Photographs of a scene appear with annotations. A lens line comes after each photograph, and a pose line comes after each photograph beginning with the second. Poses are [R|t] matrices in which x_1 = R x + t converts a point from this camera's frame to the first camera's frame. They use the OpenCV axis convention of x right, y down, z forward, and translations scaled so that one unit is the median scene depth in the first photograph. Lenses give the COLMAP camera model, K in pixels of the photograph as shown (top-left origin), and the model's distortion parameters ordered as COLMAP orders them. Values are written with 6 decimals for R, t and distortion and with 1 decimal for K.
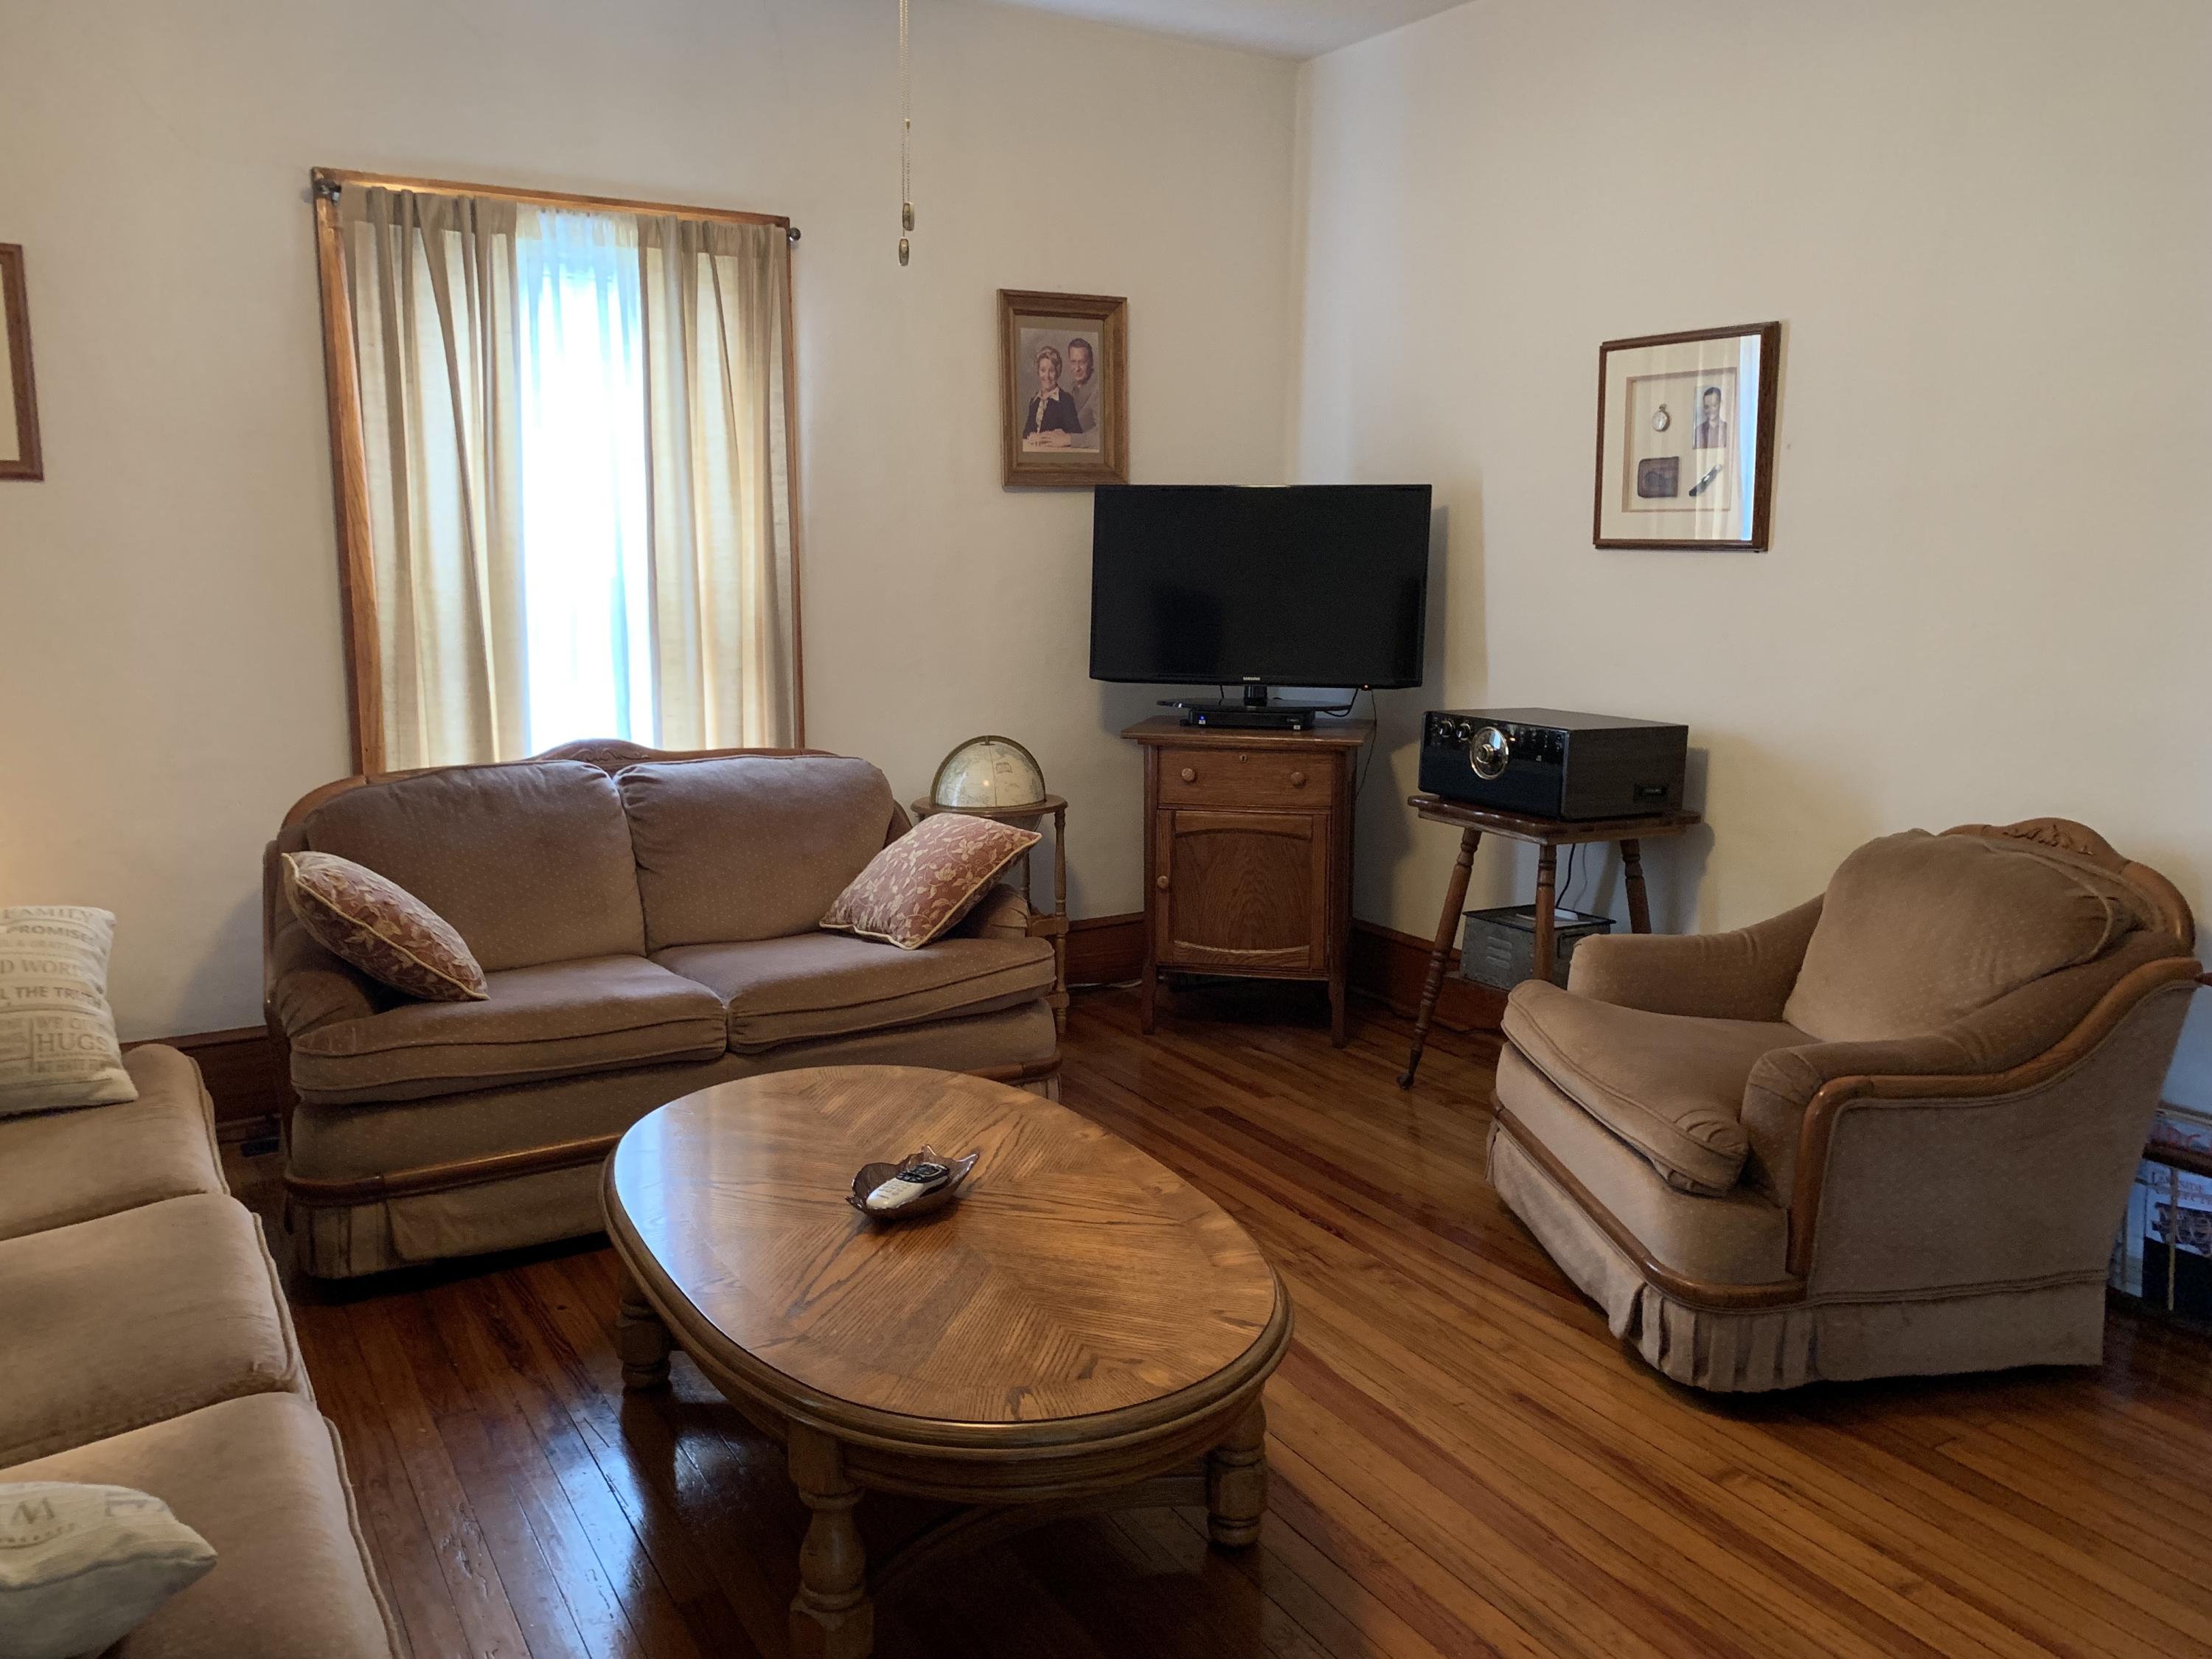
lens RADIAL K [[1678.1, 0, 1109.0], [0, 1678.1, 820.2], [0, 0, 1]] dist [0.027817, -0.030960]
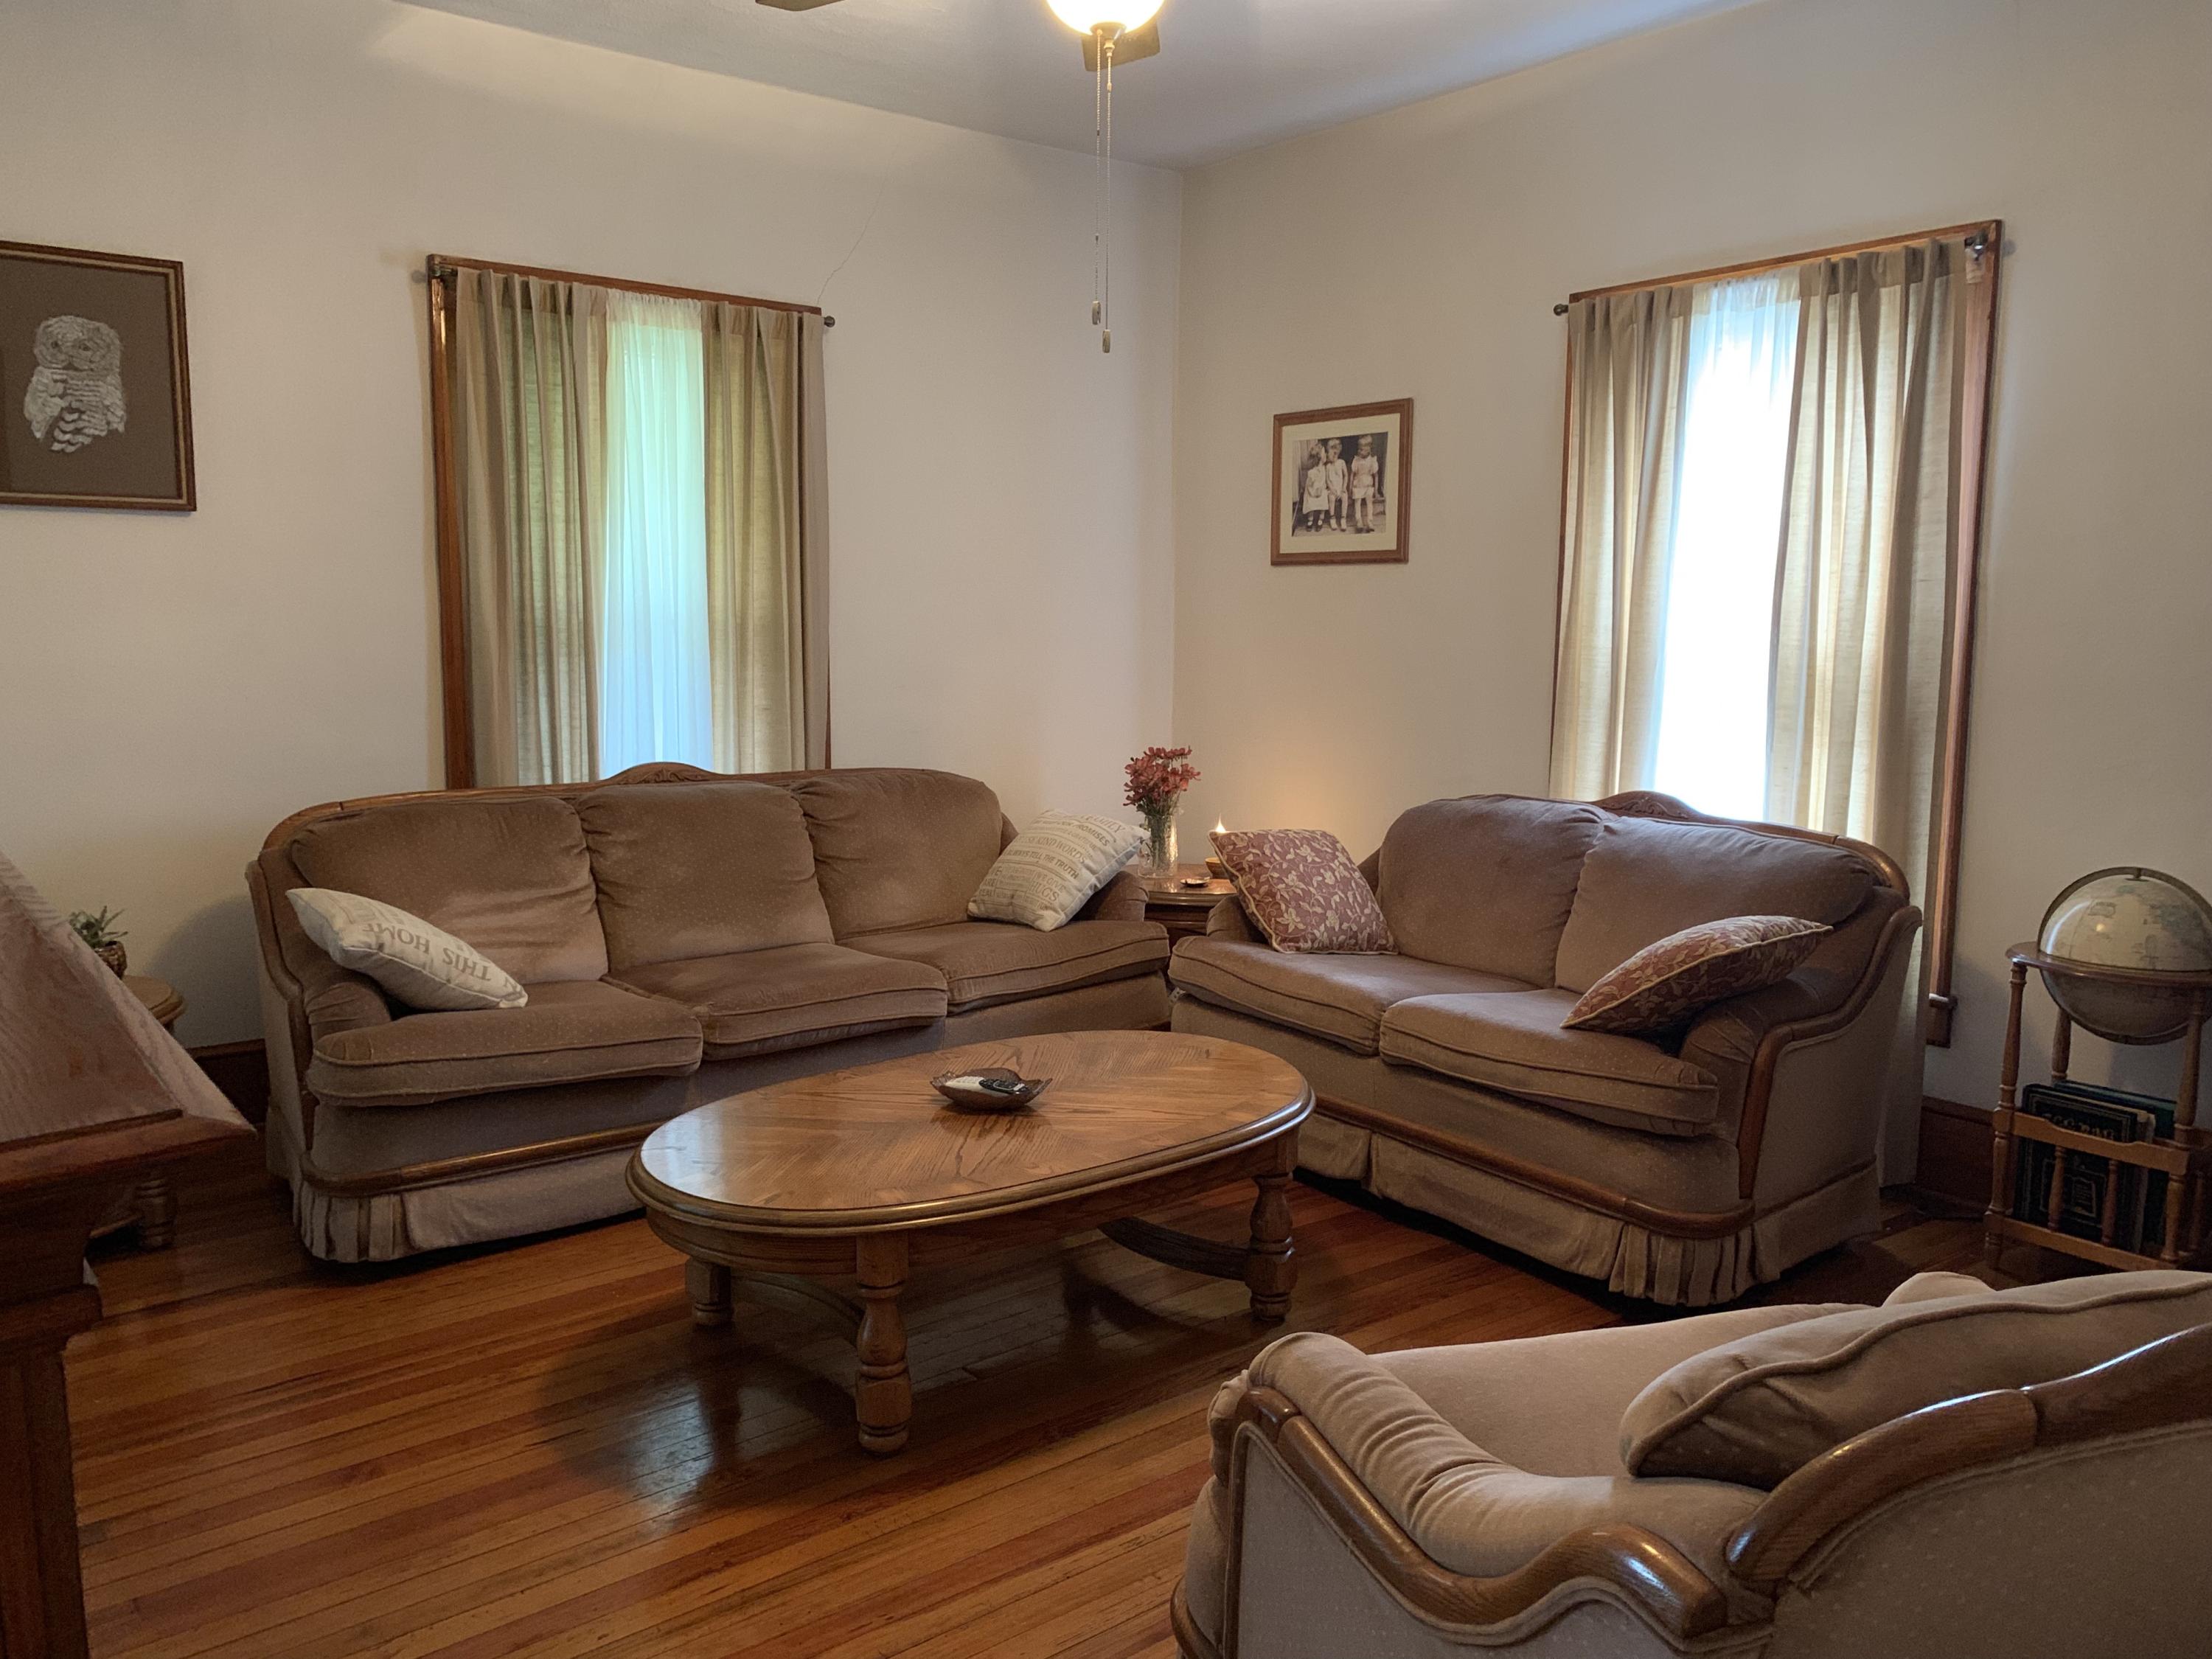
lens RADIAL K [[1678.1, 0, 1106.8], [0, 1678.1, 831.2], [0, 0, 1]] dist [0.027817, -0.030960]
pose [[0.102868, 0.118865, -0.987567, 0.767285], [-0.177024, 0.979173, 0.099415, -0.077567], [0.978816, 0.164597, 0.121768, 0.623682]]
